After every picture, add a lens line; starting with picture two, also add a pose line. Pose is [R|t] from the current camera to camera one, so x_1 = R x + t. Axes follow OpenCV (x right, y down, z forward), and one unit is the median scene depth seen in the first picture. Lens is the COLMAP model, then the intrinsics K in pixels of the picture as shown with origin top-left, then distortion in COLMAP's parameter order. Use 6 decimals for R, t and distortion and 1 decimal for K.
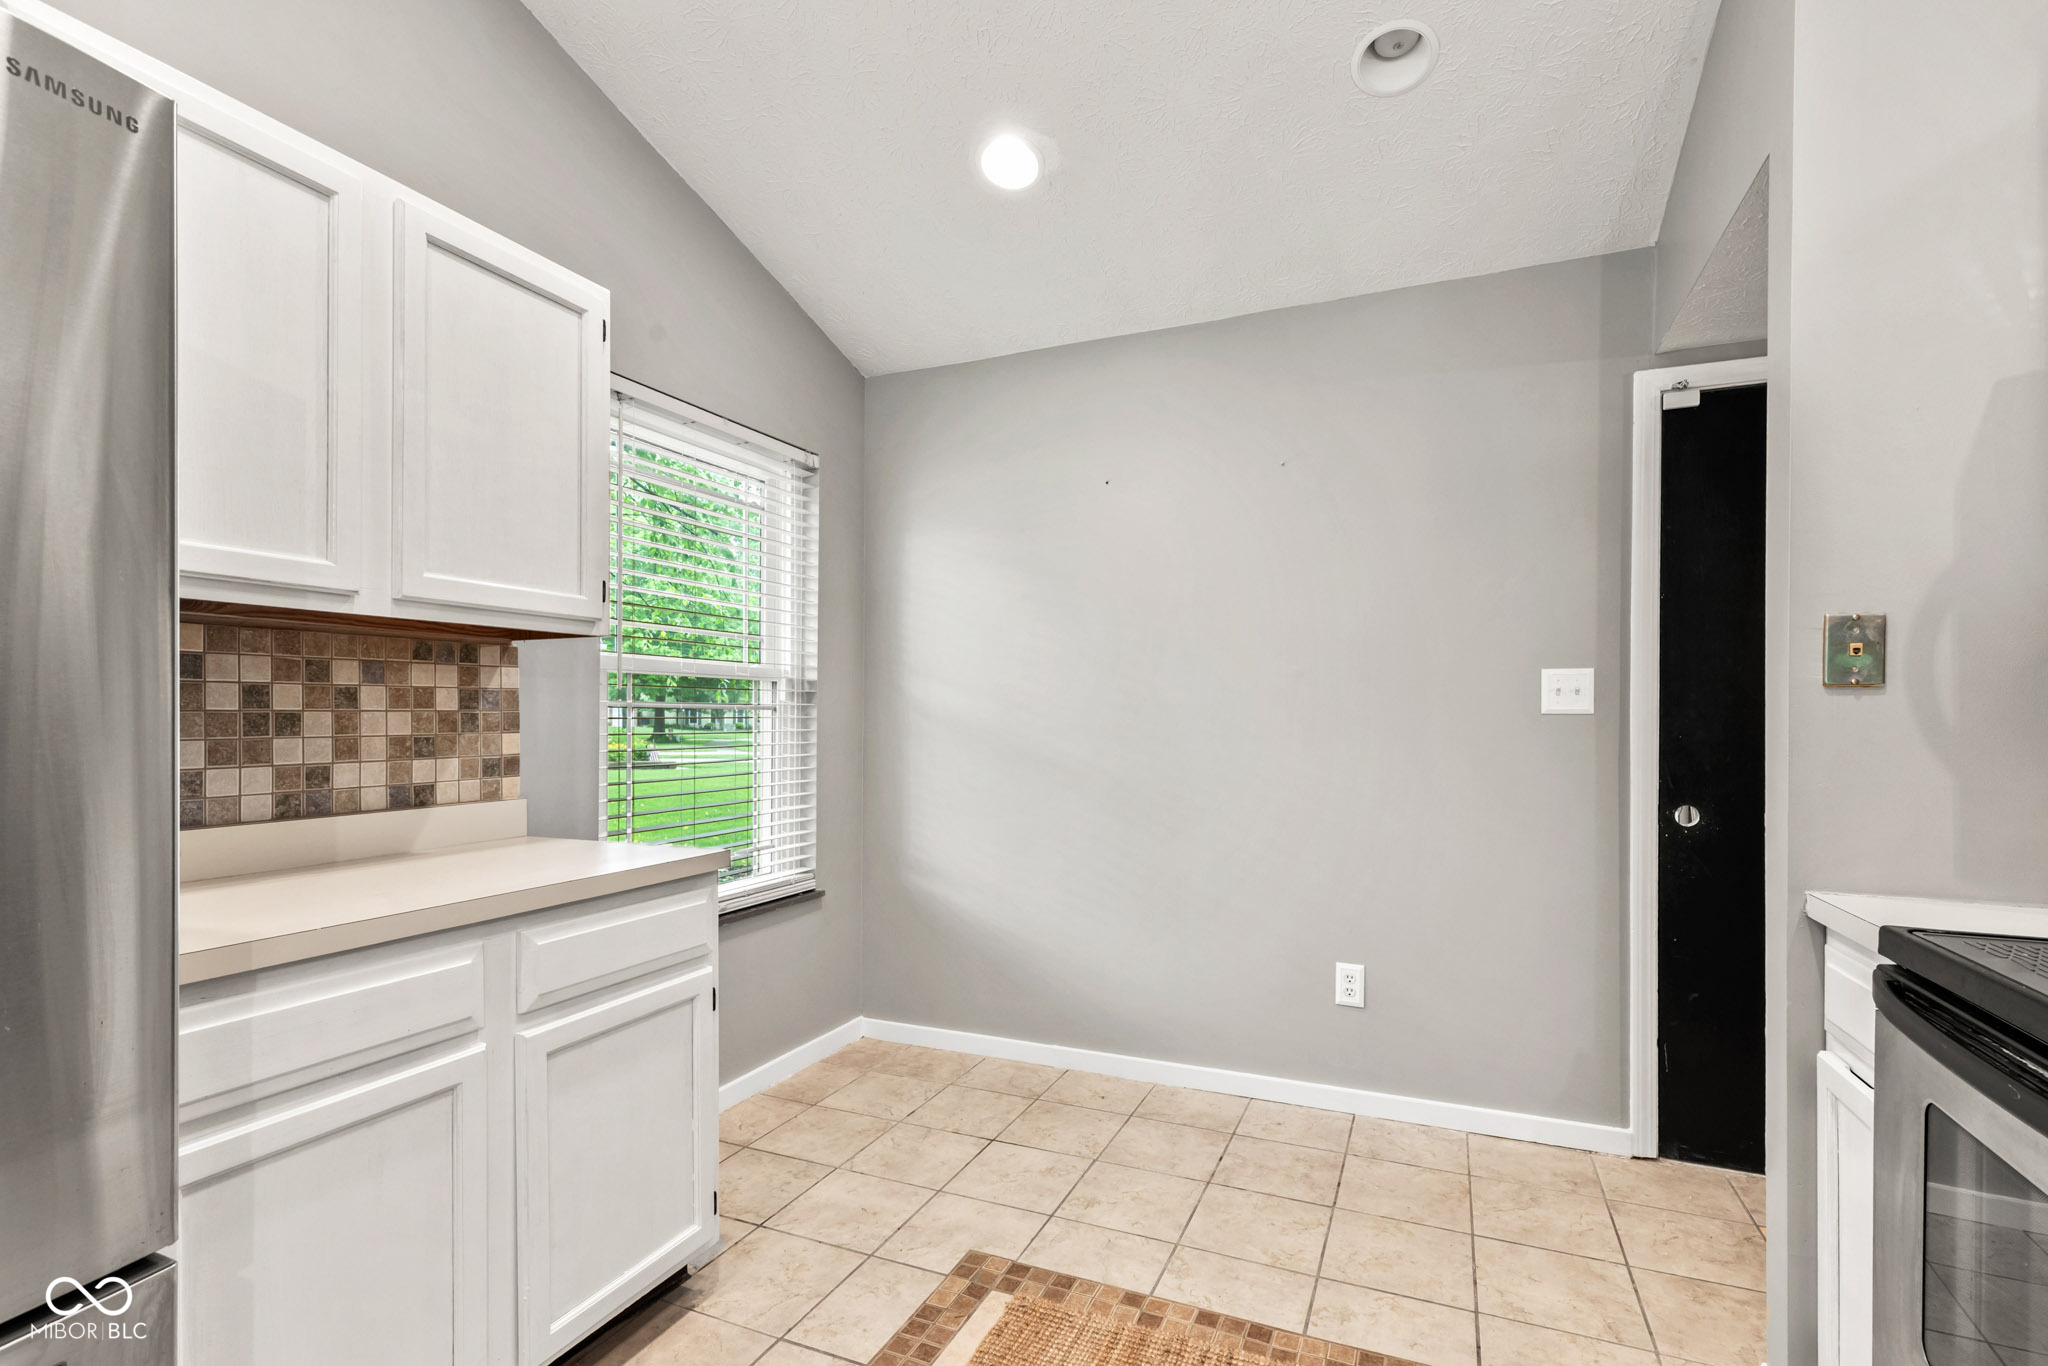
lens RADIAL K [[946.3, 0, 1040.8], [0, 946.3, 717.3], [0, 0, 1]] dist [0.002589, -0.000205]
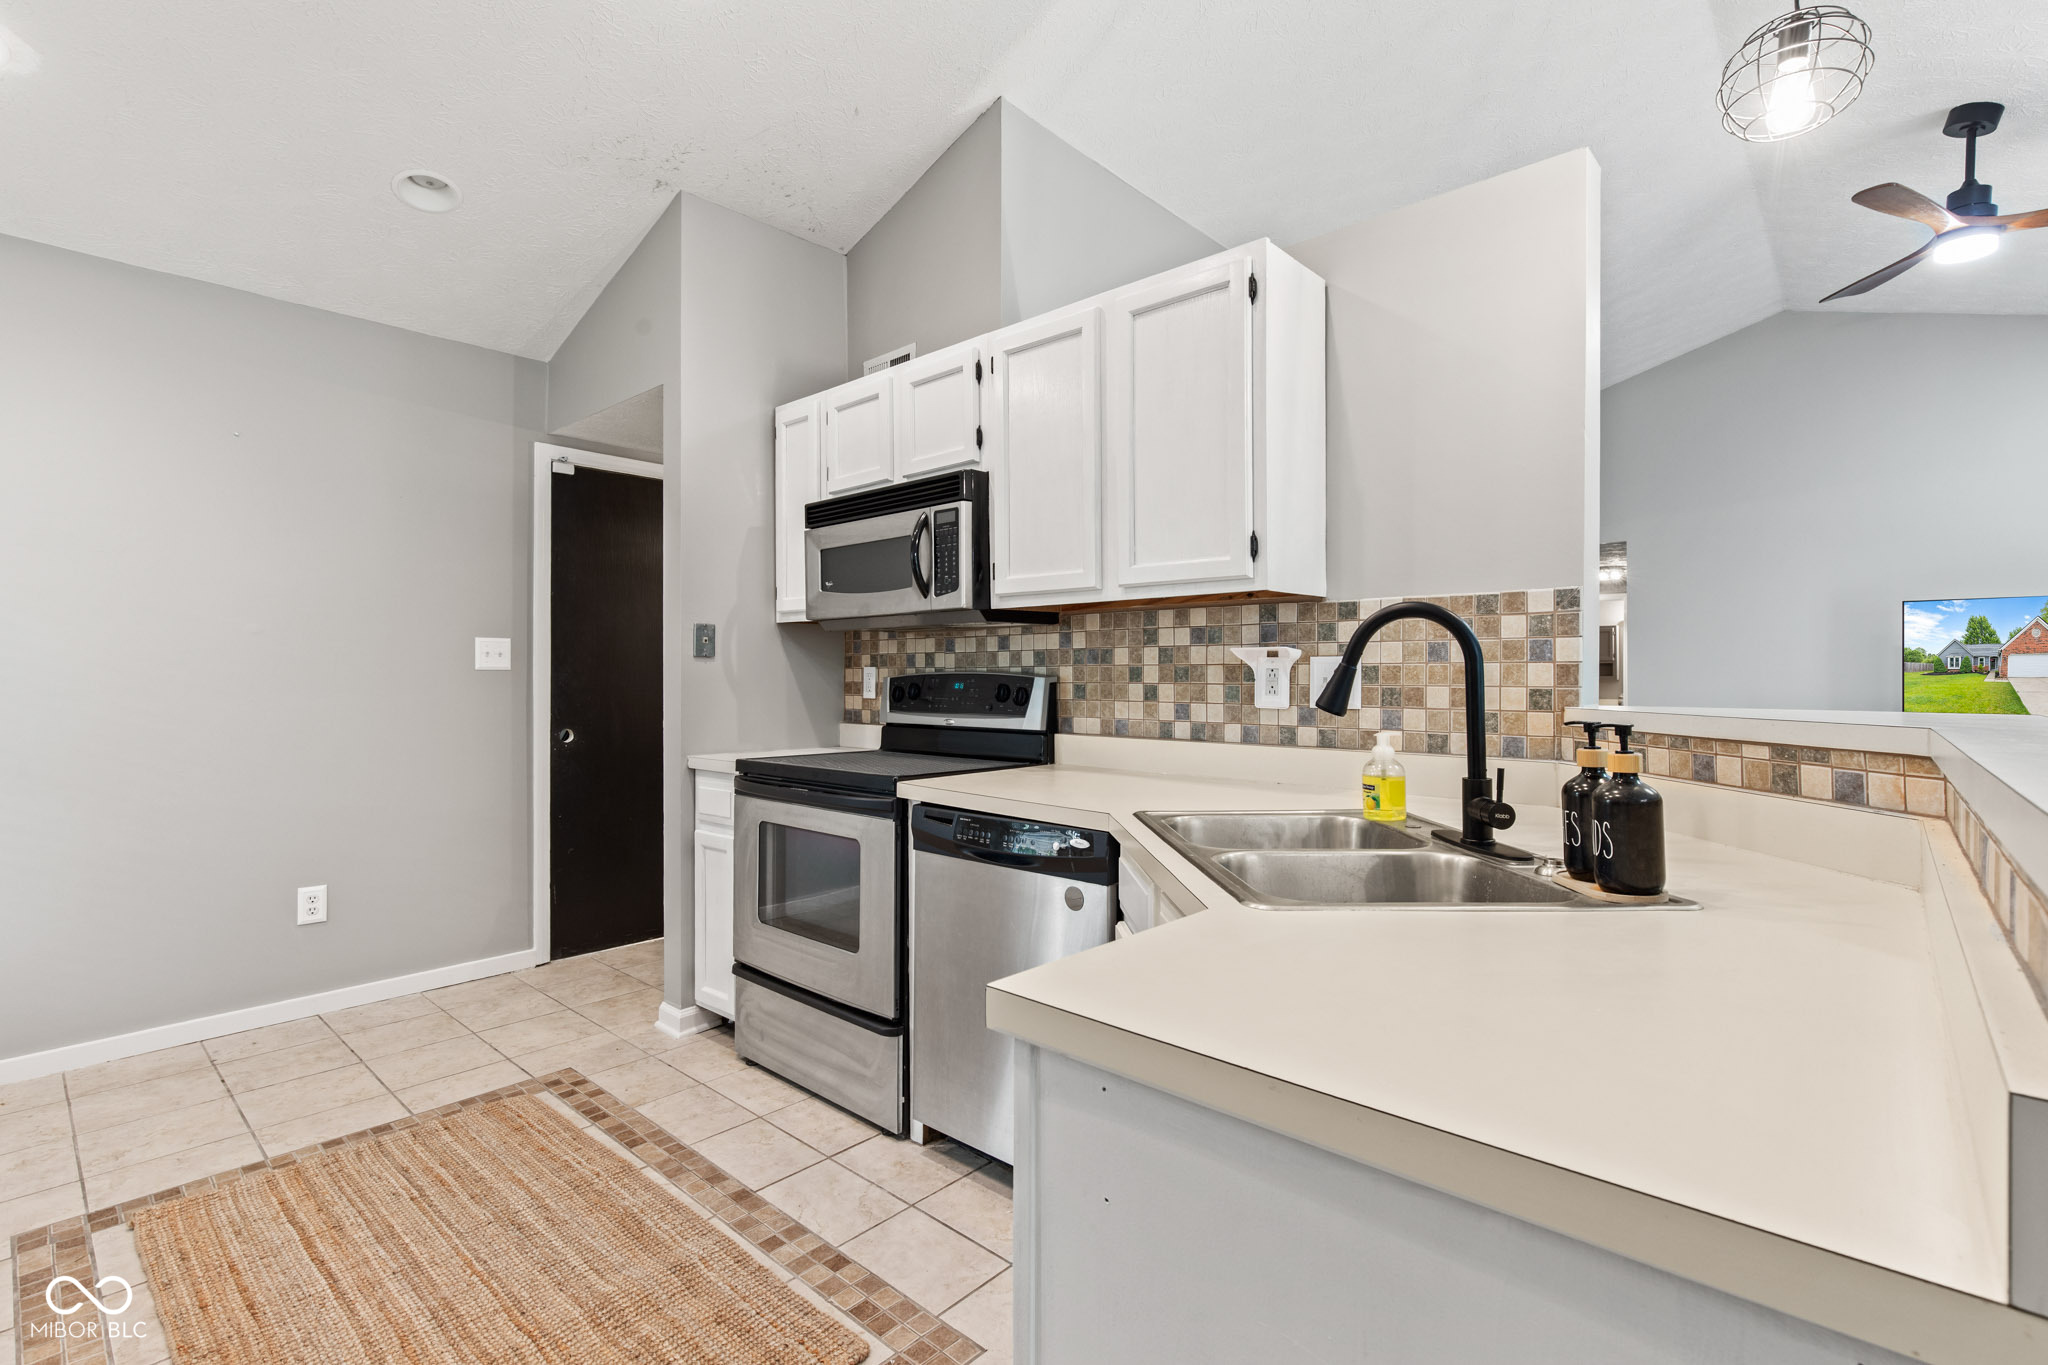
lens RADIAL K [[934.7, 0, 1025.0], [0, 934.7, 673.2], [0, 0, 1]] dist [0.004086, -0.000170]
pose [[0.326437, 0.000280, 0.945219, -0.641134], [0.002459, 0.999996, -0.001145, 0.005934], [-0.945216, 0.002698, 0.326435, -0.263664]]
